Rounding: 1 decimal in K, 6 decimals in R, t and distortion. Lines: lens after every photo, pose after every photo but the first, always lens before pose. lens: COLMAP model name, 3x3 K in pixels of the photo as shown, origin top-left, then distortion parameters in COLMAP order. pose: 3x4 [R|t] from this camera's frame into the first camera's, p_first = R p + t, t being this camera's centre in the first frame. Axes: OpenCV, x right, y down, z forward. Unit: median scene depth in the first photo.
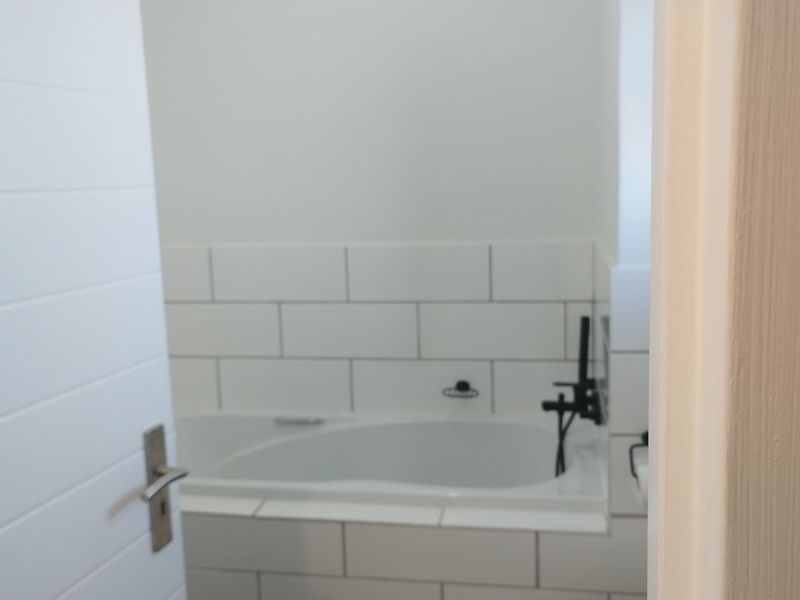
lens RADIAL K [[866.7, 0, 400.0], [0, 866.7, 300.0], [0, 0, 1]] dist [0.005891, 0.006460]
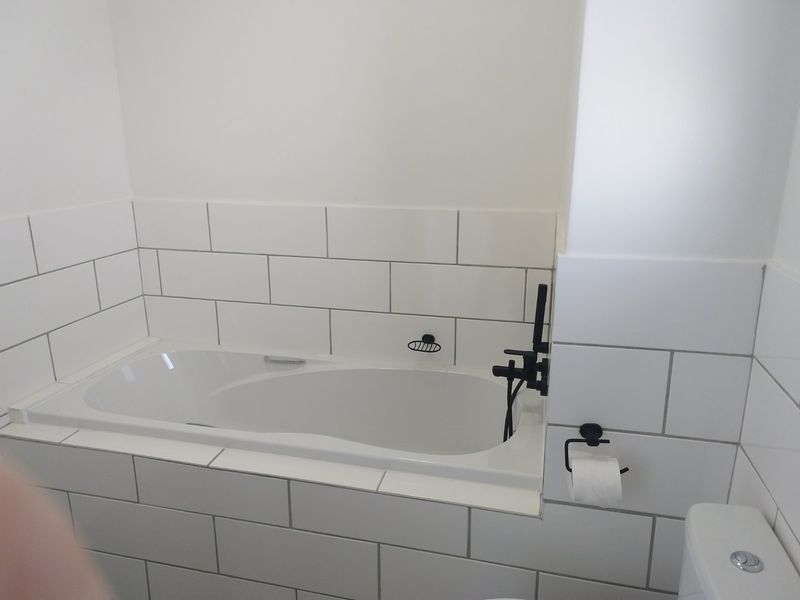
lens RADIAL K [[607.8, 0, 400.0], [0, 607.8, 300.0], [0, 0, 1]] dist [-0.008328, -0.001450]
pose [[0.996997, 0.047965, -0.060796, 0.086763], [-0.040409, 0.991958, 0.119941, -0.044009], [0.066060, -0.117124, 0.990918, 0.256135]]
